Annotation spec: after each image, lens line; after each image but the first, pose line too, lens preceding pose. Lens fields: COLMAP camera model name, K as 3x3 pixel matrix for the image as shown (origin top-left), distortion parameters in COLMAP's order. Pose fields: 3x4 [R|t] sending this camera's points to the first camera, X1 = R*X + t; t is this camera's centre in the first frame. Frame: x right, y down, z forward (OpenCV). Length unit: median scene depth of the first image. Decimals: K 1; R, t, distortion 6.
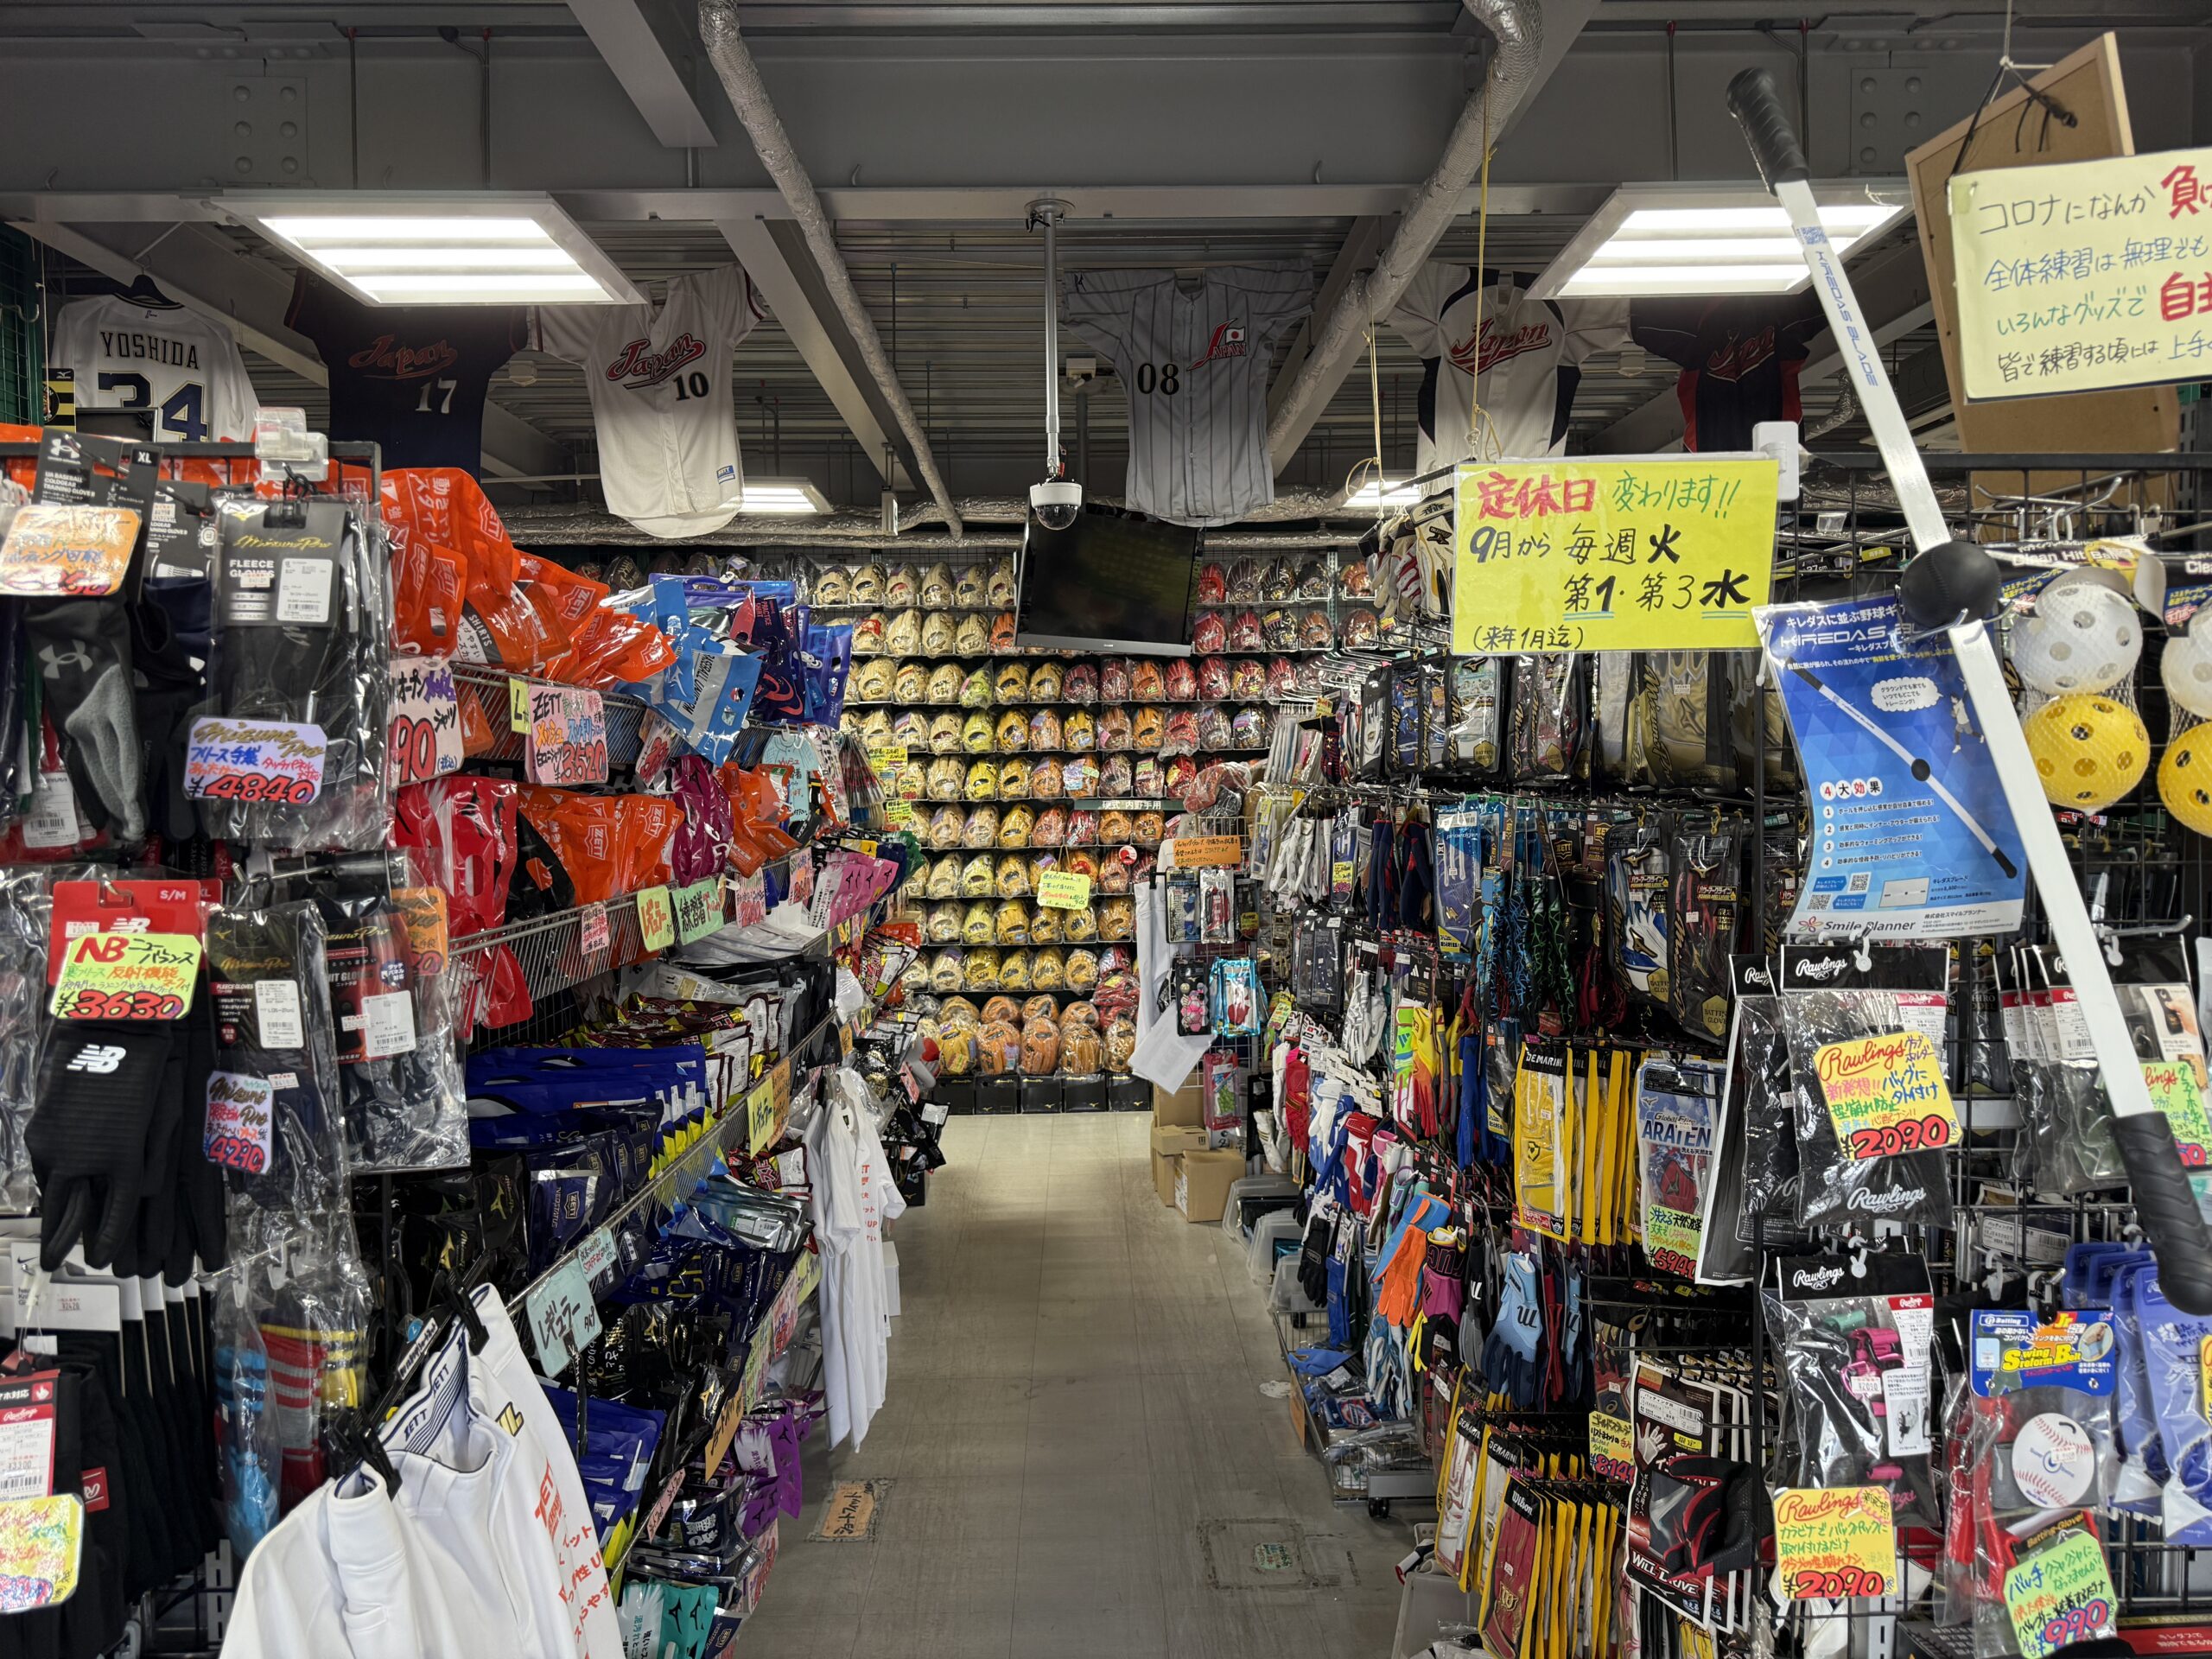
lens RADIAL K [[1542.5, 0, 1106.0], [0, 1542.5, 829.5], [0, 0, 1]] dist [0.001588, -0.024616]
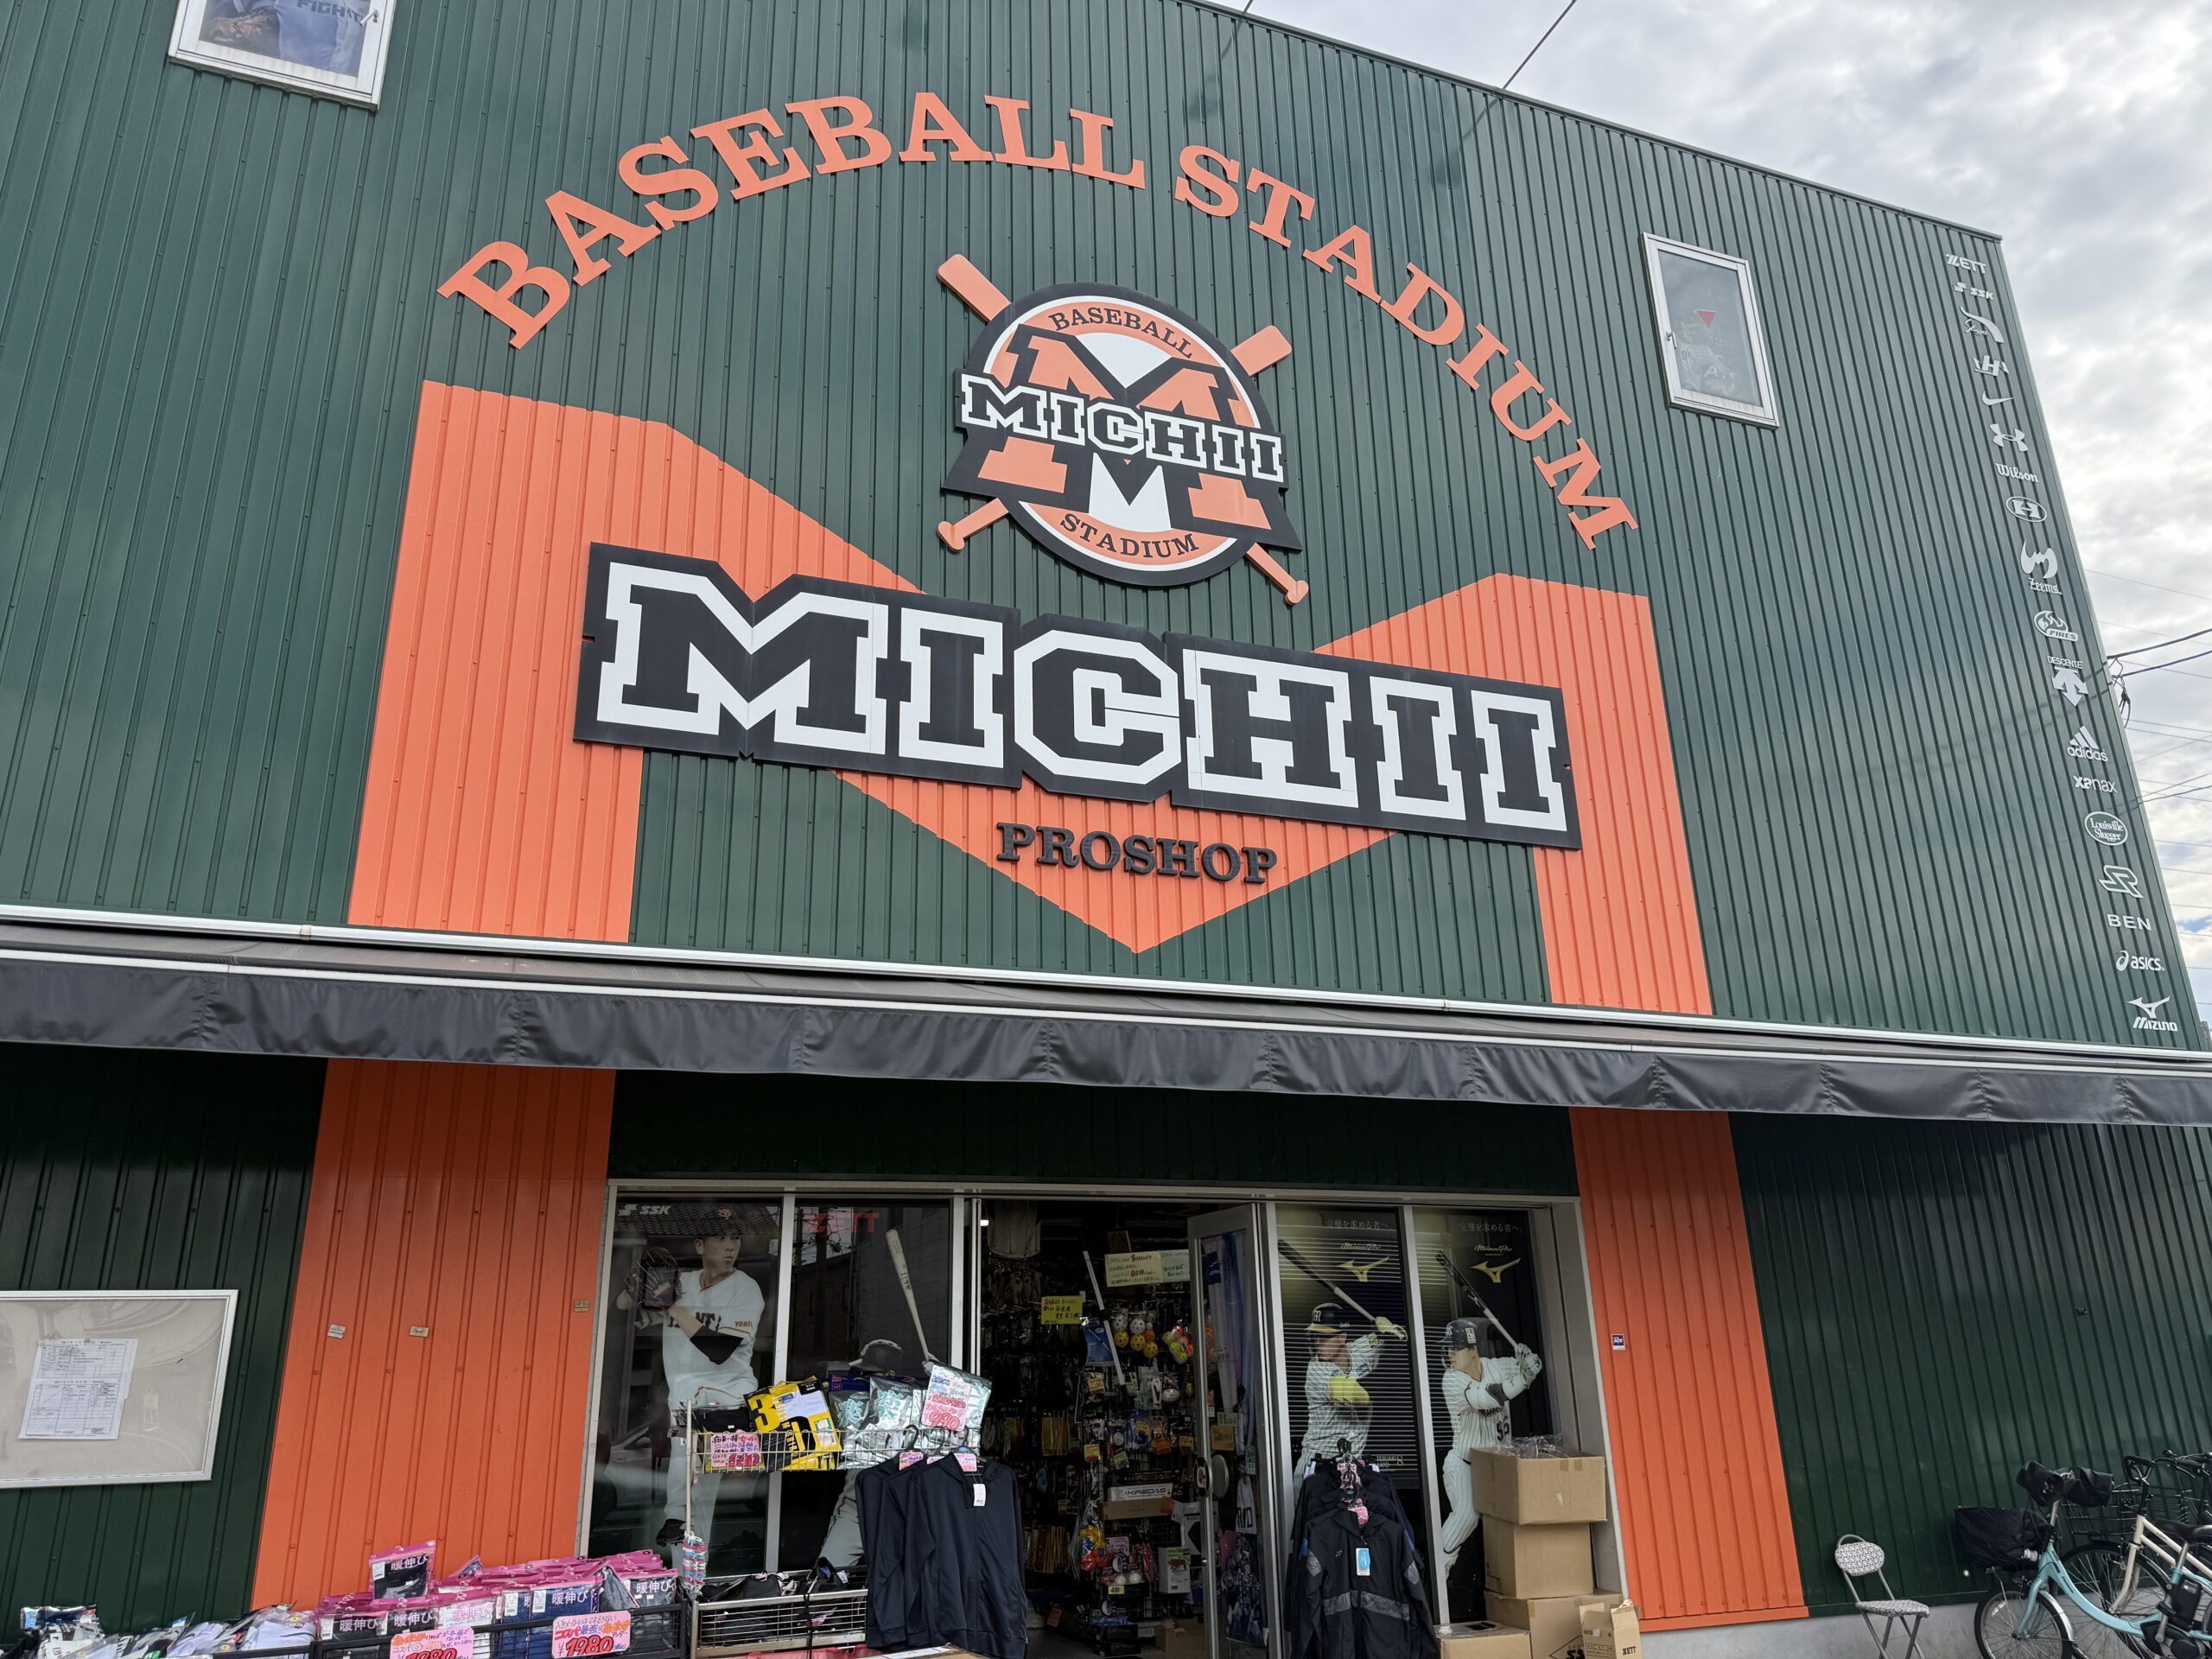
lens RADIAL K [[1604.5, 0, 1099.0], [0, 1604.5, 864.2], [0, 0, 1]] dist [0.137891, -0.256310]
pose [[0.945590, 0.095721, 0.310961, -1.519725], [0.016681, 0.940223, -0.340150, 0.326917], [-0.324932, 0.326830, 0.887469, -4.775408]]
